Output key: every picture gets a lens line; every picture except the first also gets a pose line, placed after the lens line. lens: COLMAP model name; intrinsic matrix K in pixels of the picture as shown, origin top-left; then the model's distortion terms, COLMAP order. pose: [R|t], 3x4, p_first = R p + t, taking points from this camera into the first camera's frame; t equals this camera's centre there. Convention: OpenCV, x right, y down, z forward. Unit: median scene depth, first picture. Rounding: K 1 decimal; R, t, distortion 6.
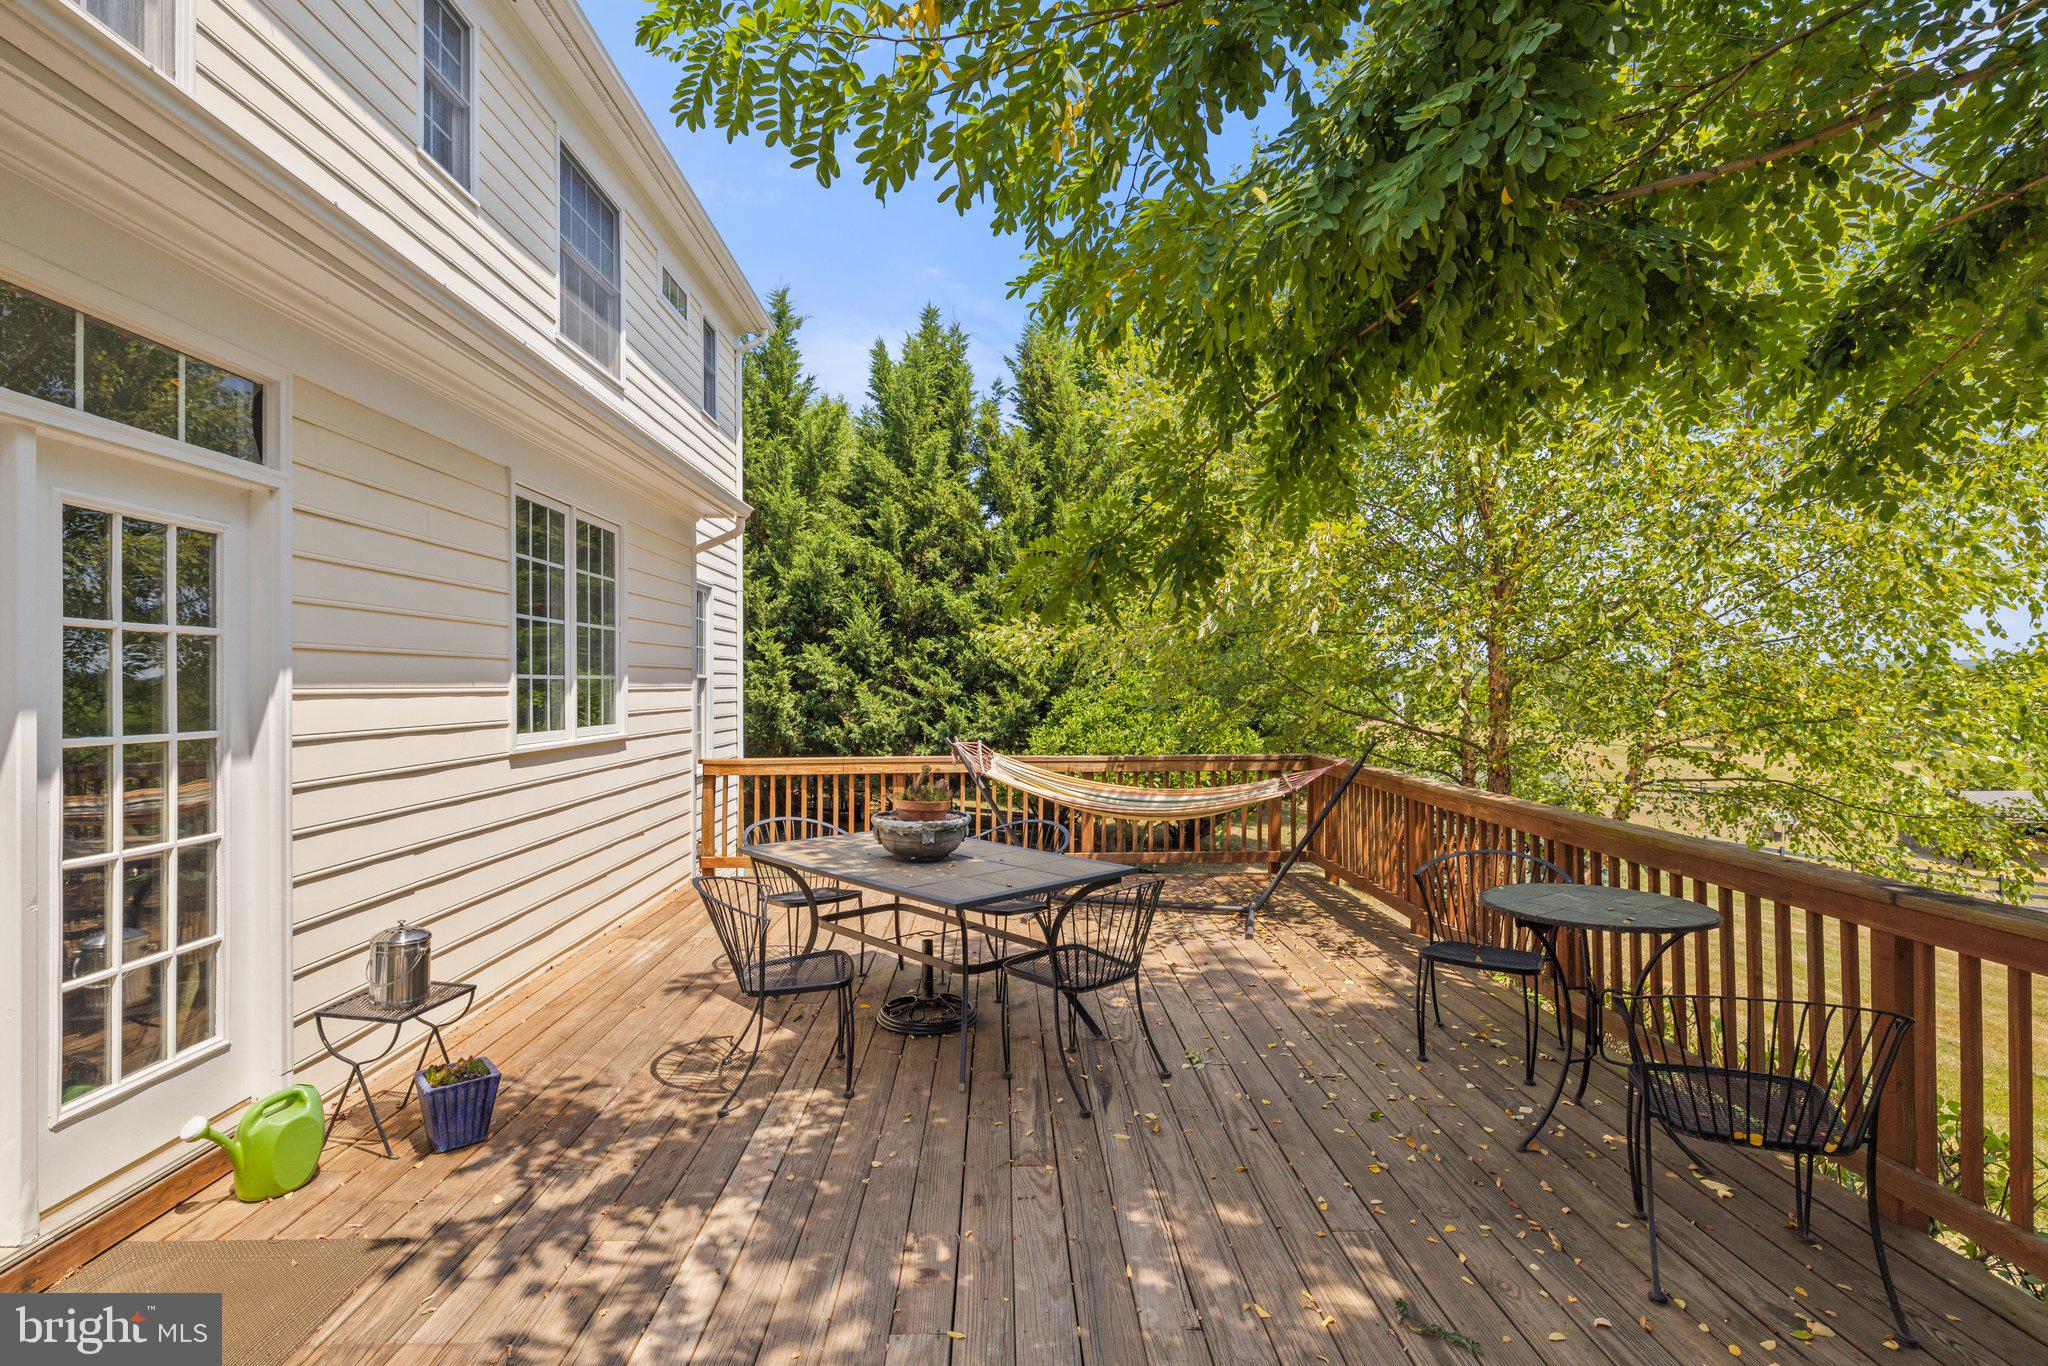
lens RADIAL K [[1004.8, 0, 1001.5], [0, 1004.8, 687.6], [0, 0, 1]] dist [-0.003037, -0.001885]
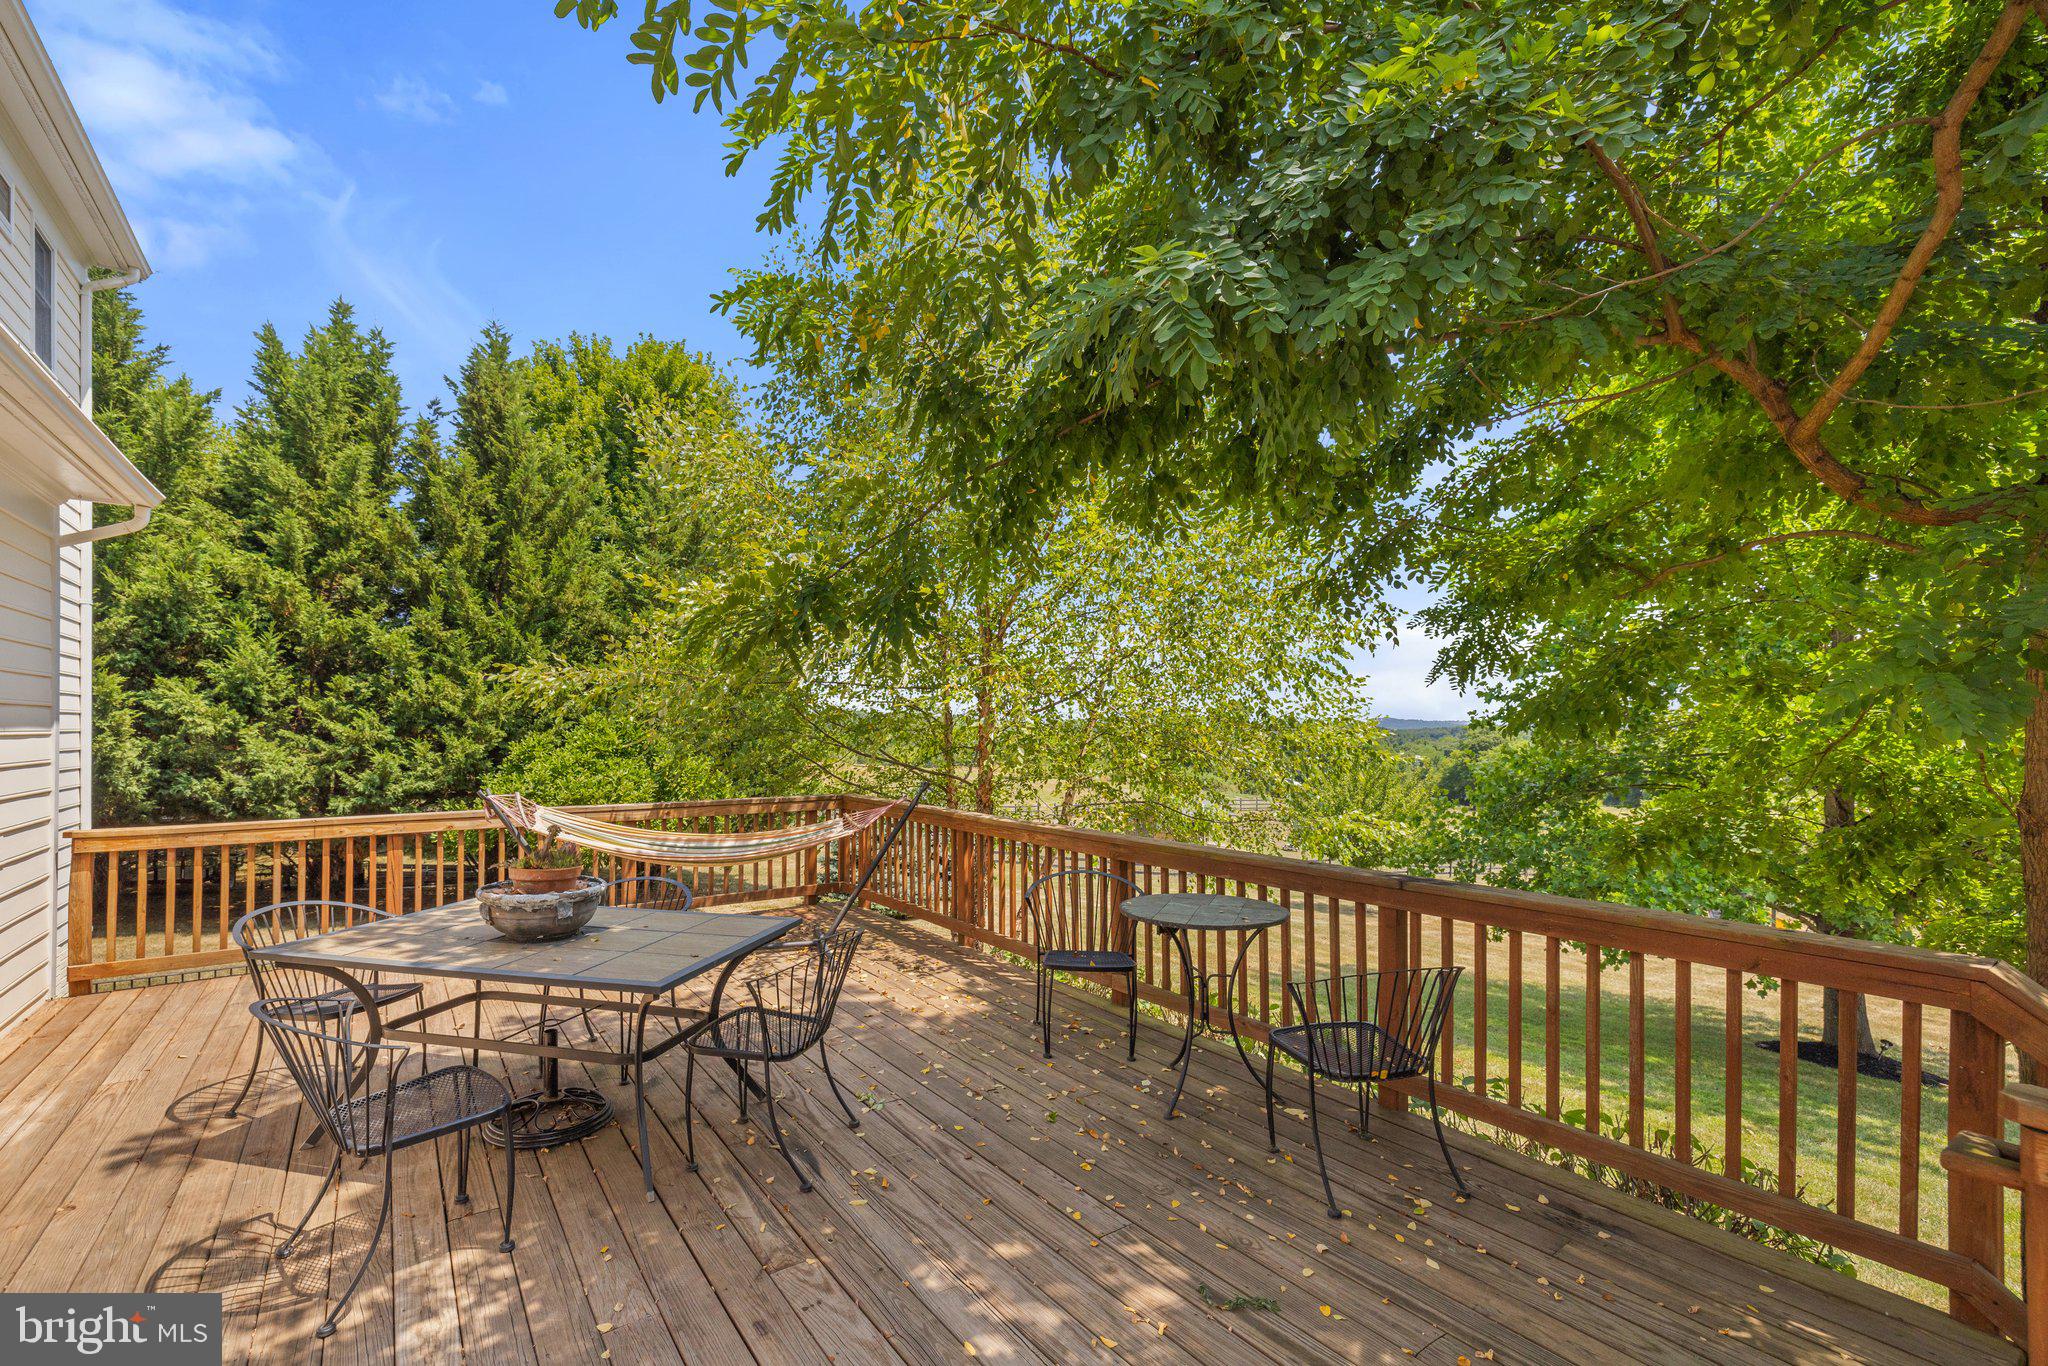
lens RADIAL K [[893.5, 0, 981.9], [0, 893.5, 731.6], [0, 0, 1]] dist [0.001406, 0.000777]
pose [[0.830329, 0.003212, 0.557264, -0.113912], [-0.002906, 0.999995, -0.001434, -0.001990], [-0.557266, -0.000429, 0.830334, 0.094667]]
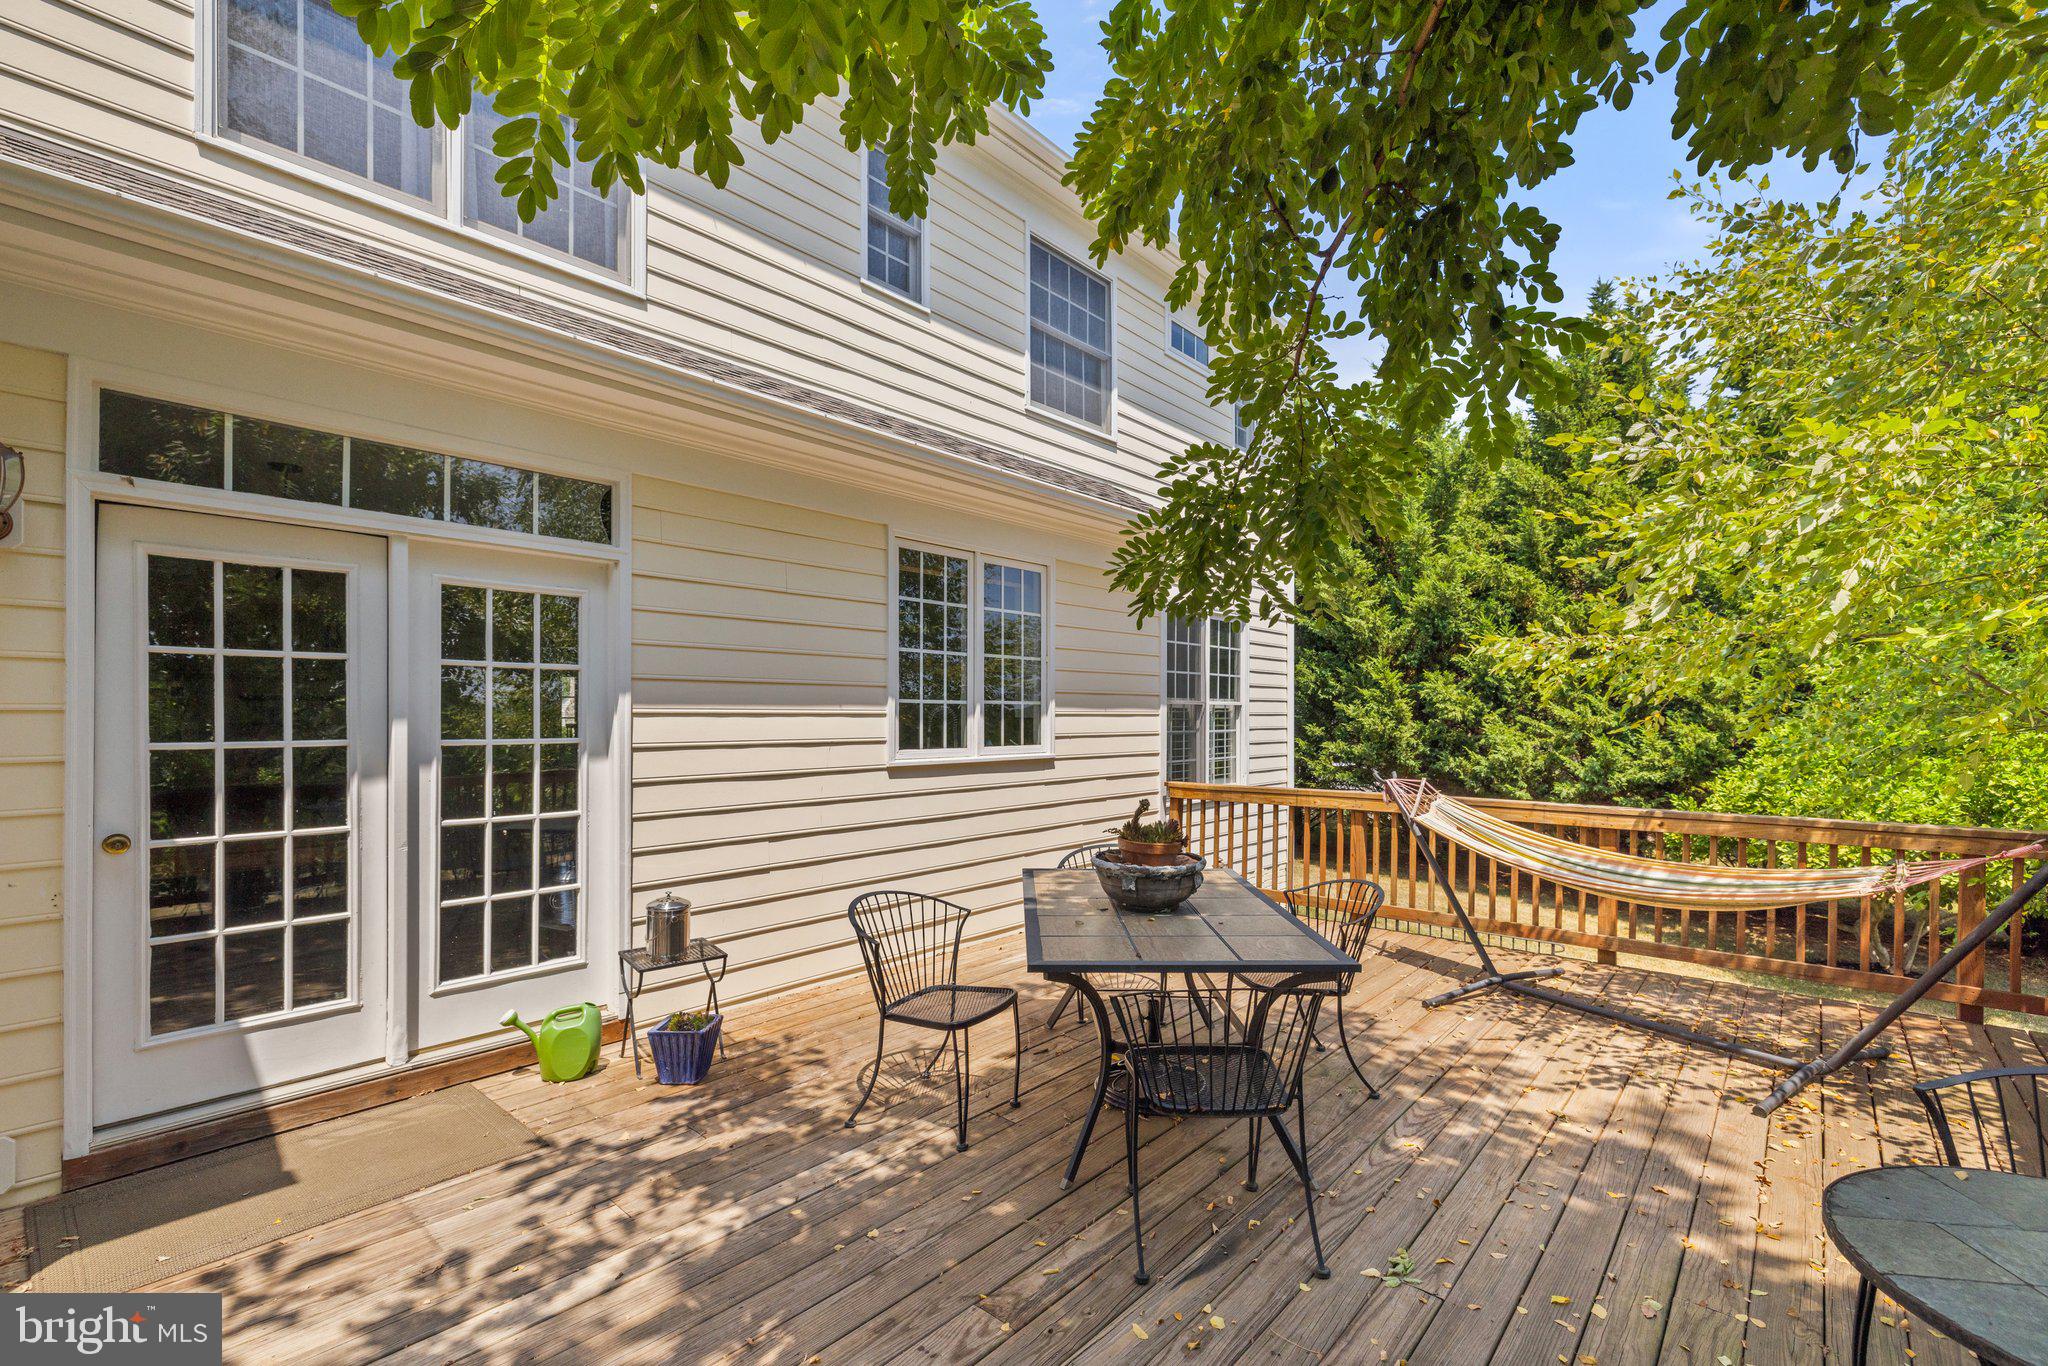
lens RADIAL K [[893.5, 0, 999.5], [0, 893.5, 721.9], [0, 0, 1]] dist [0.001406, 0.000777]
pose [[0.735095, 0.011981, -0.677858, 0.206659], [-0.008122, 0.999928, 0.008866, 0.001983], [0.677915, -0.001012, 0.735139, 0.198528]]
